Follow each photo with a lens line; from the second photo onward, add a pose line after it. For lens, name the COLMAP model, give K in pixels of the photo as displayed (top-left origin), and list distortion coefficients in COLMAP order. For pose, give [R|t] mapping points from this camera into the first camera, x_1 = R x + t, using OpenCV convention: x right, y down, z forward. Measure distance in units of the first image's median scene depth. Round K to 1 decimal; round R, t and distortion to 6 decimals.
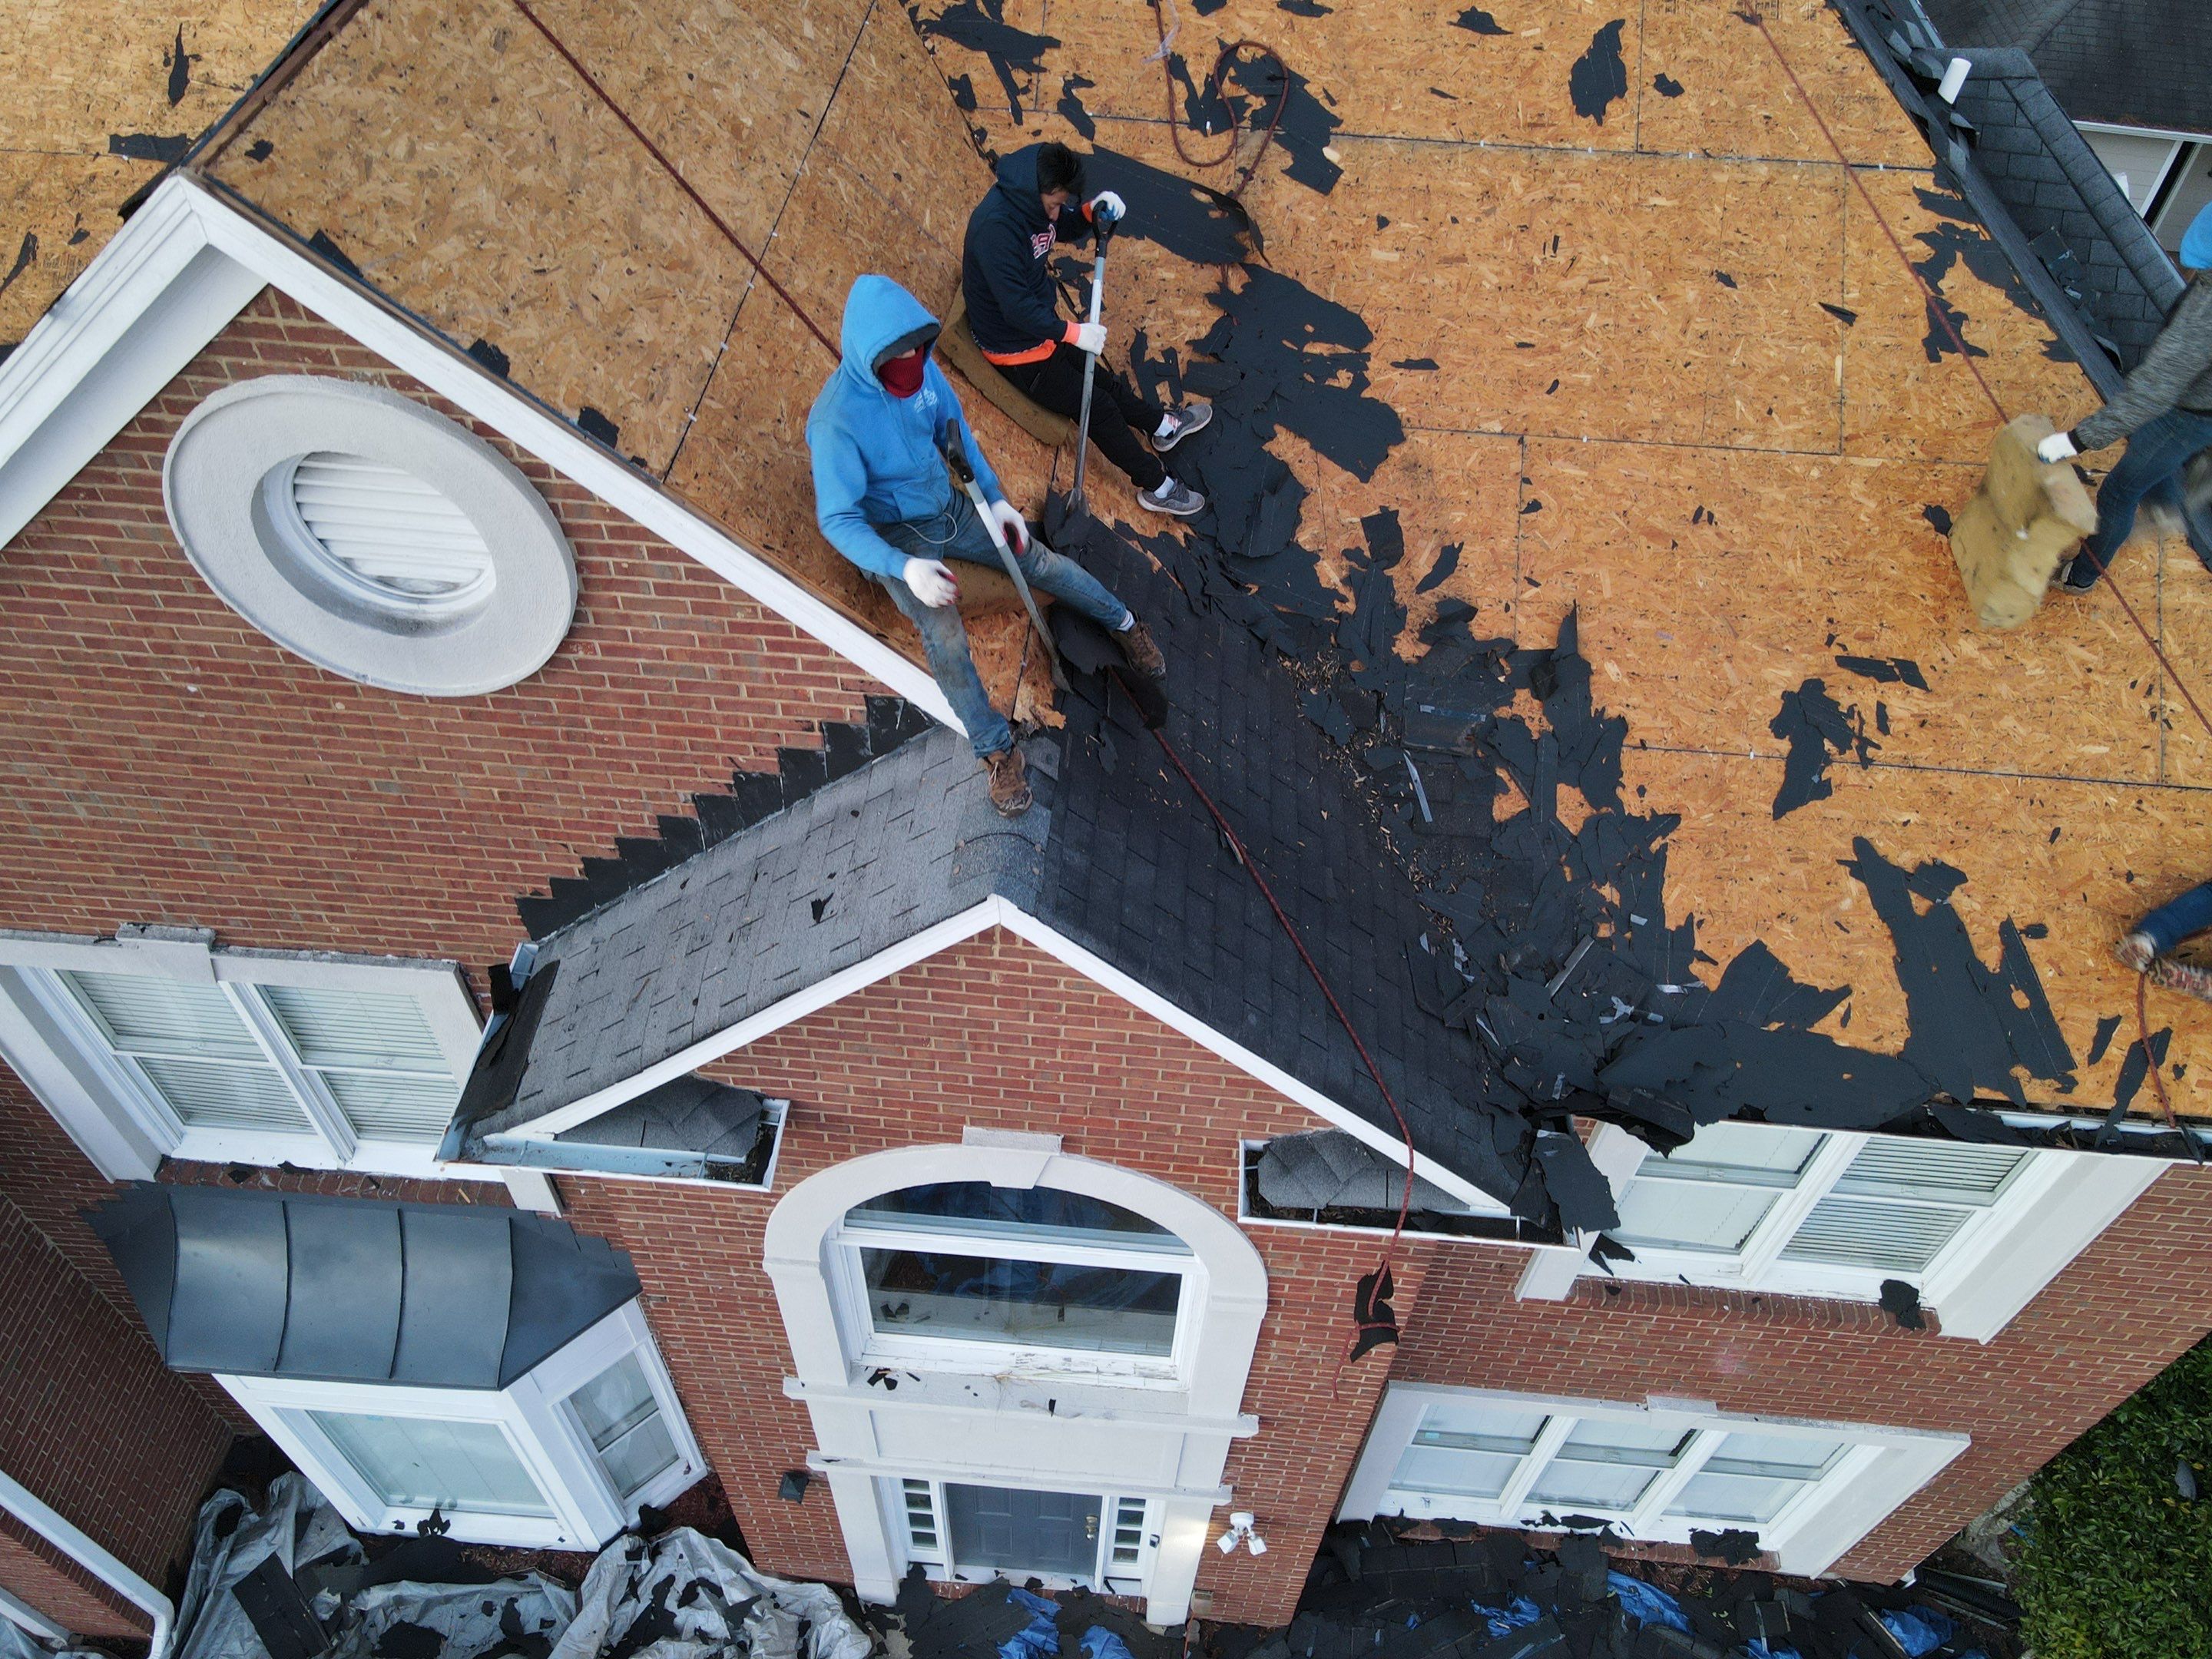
lens RADIAL K [[1612.8, 0, 1107.0], [0, 1612.8, 821.5], [0, 0, 1]] dist [0.015877, 0.006426]
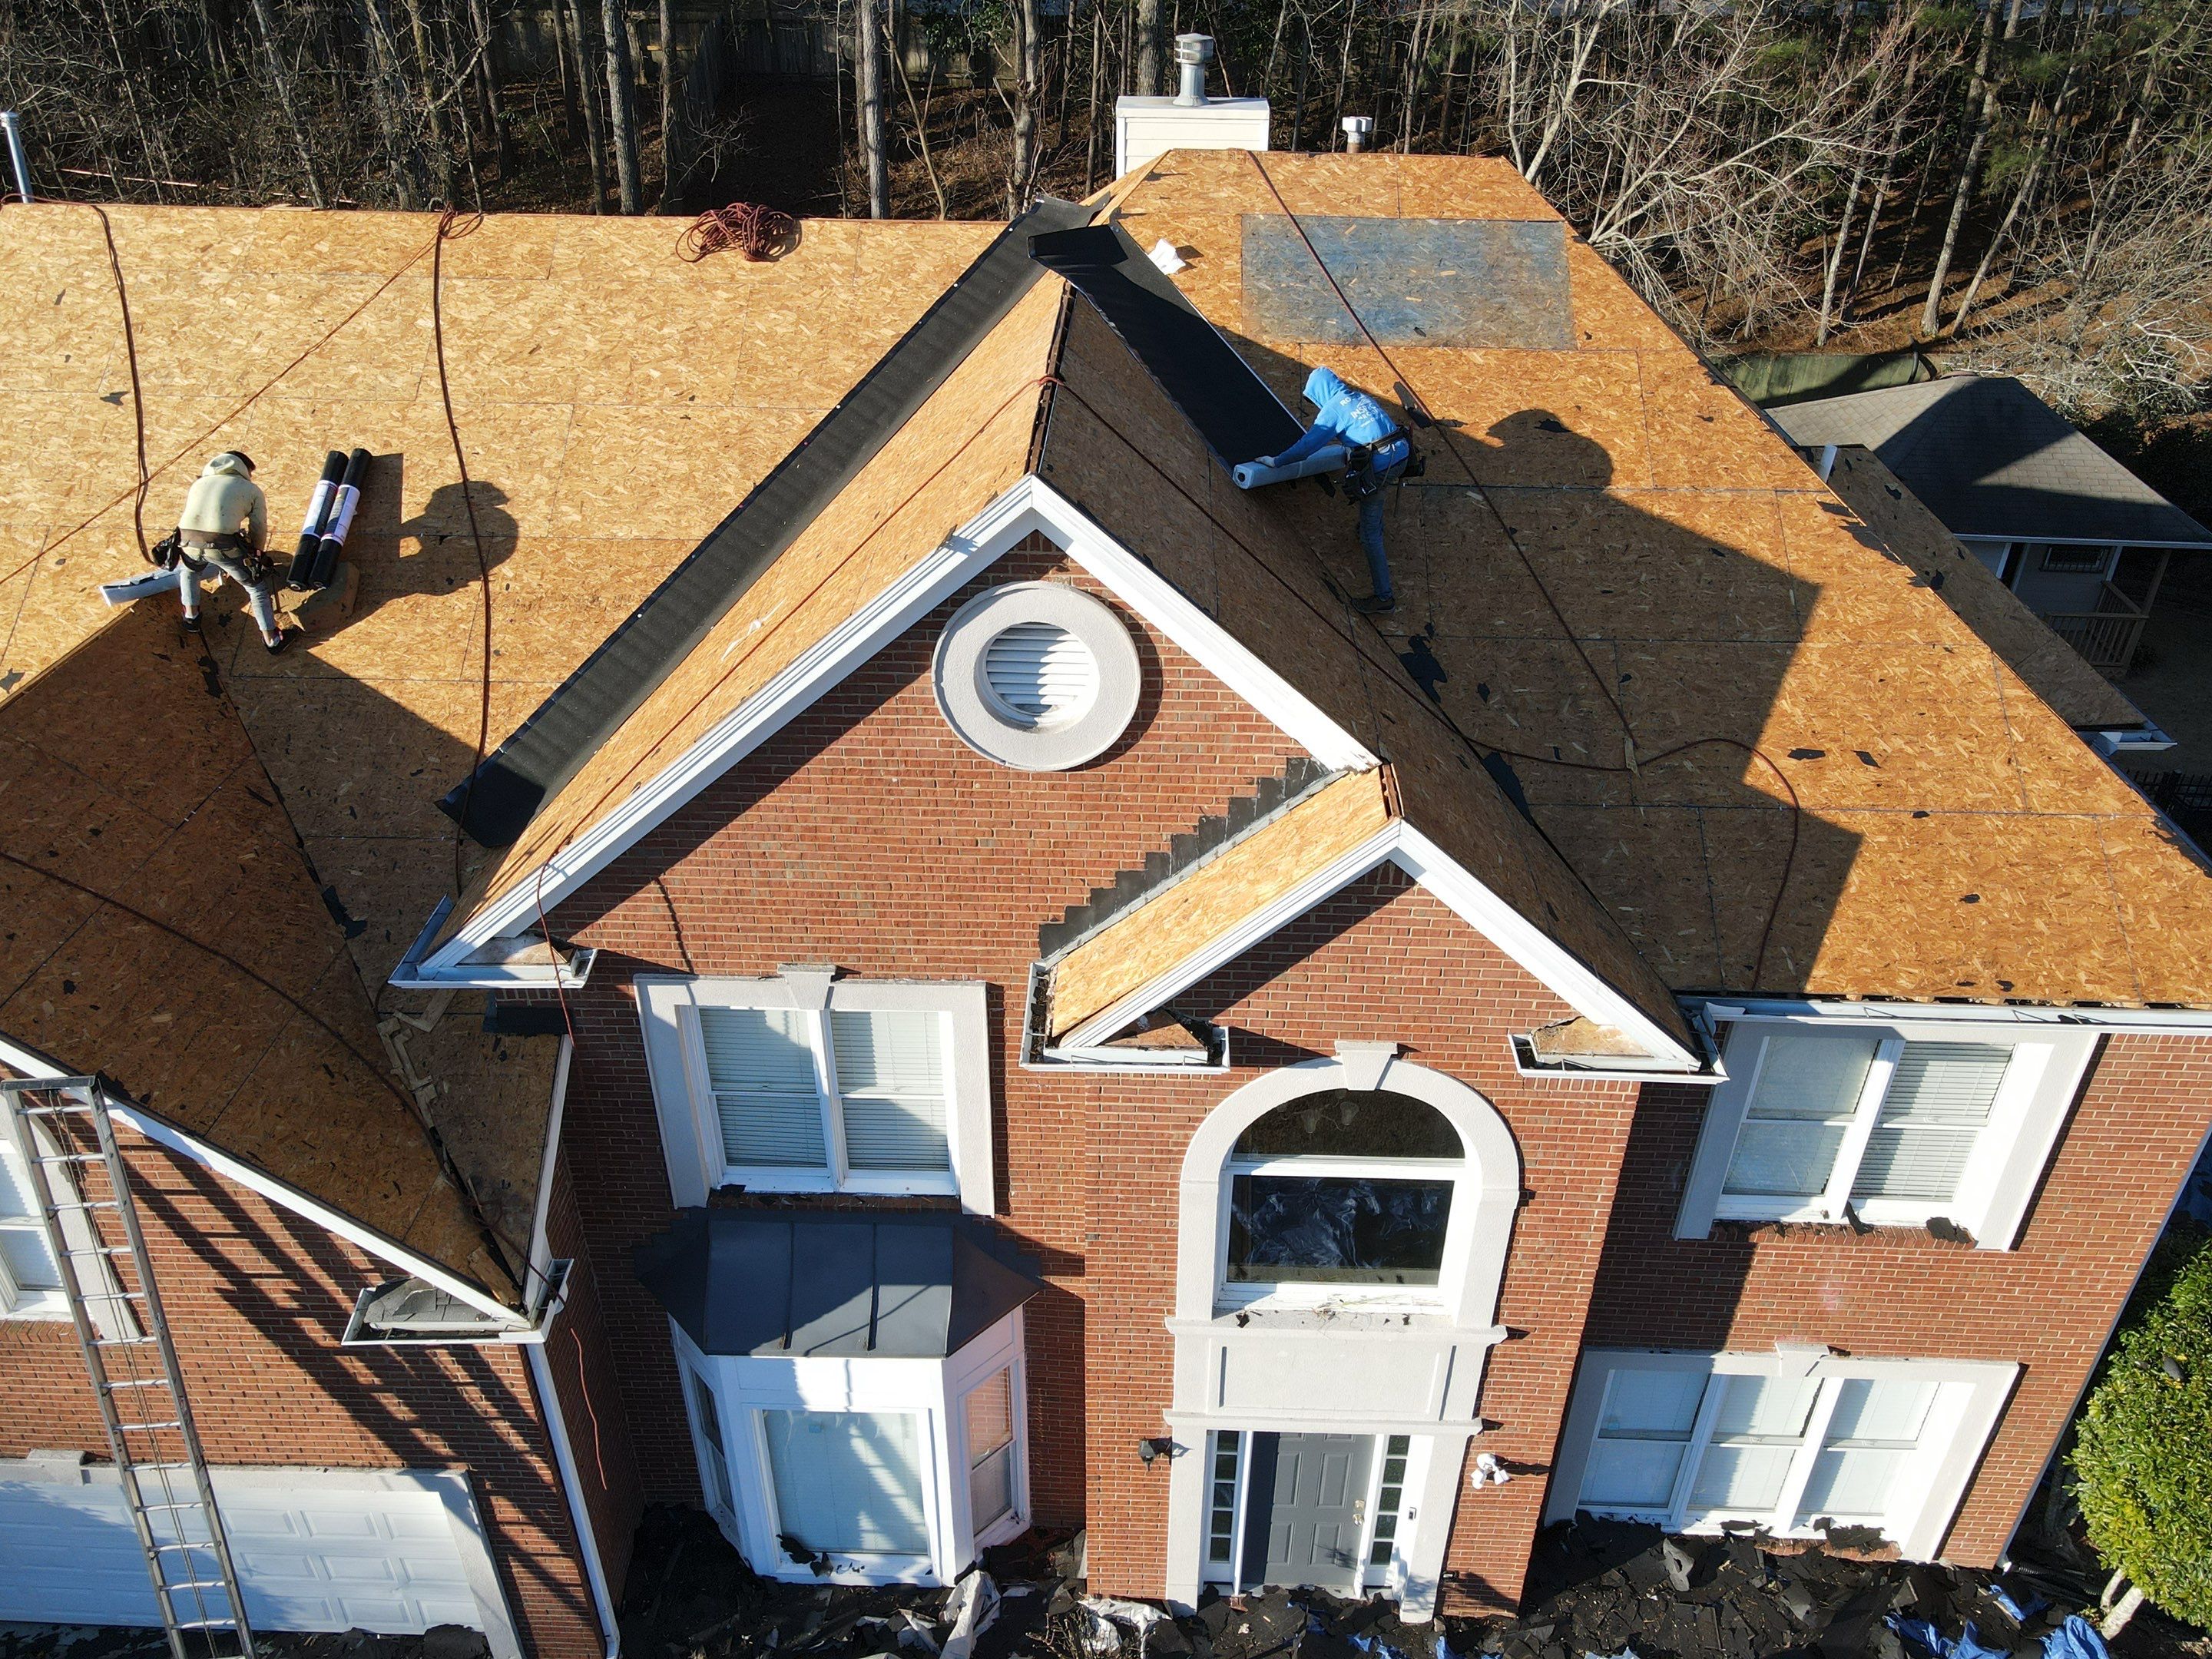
lens RADIAL K [[1612.8, 0, 1109.2], [0, 1612.8, 824.9], [0, 0, 1]] dist [0.015877, 0.006426]
pose [[0.998689, -0.044588, 0.025123, -0.264813], [0.049814, 0.959487, -0.277314, 0.321358], [-0.011740, 0.278202, 0.960451, -0.463251]]
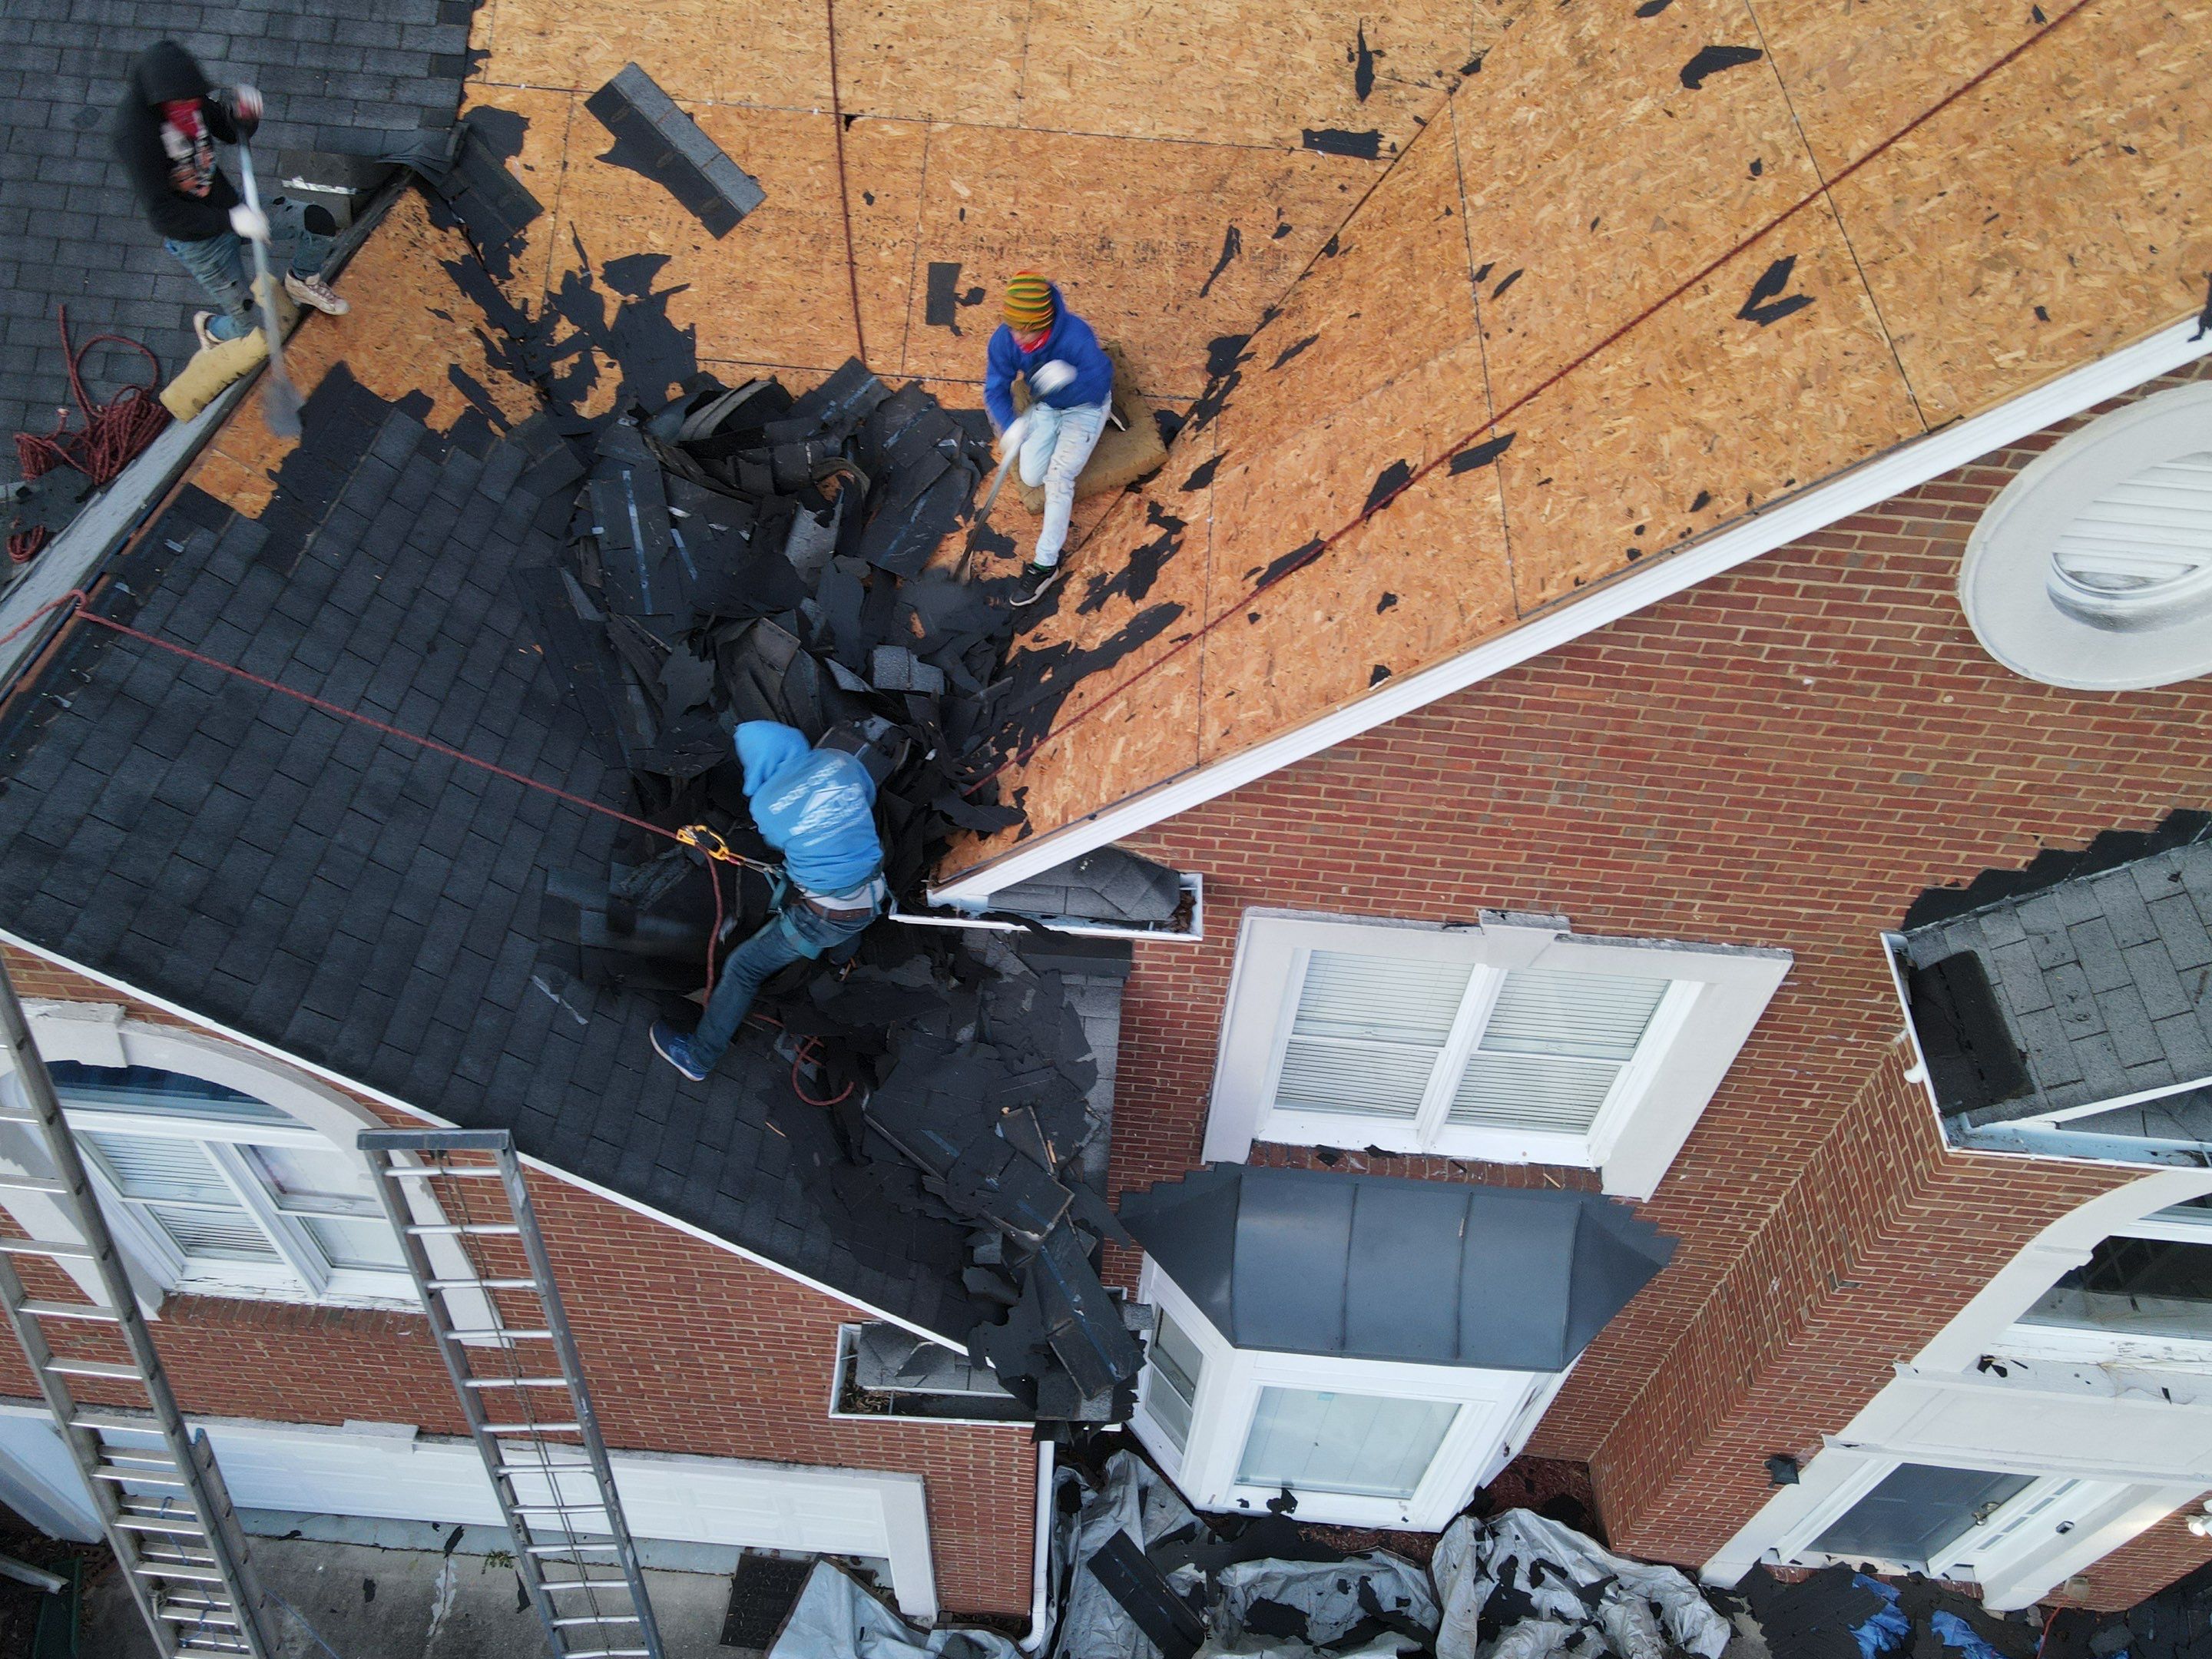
lens RADIAL K [[1612.8, 0, 1113.7], [0, 1612.8, 819.7], [0, 0, 1]] dist [0.015877, 0.006426]
pose [[0.999861, 0.008424, 0.014376, -0.708290], [-0.008525, 0.999939, 0.006958, 0.001009], [-0.014316, -0.007079, 0.999872, -0.005236]]
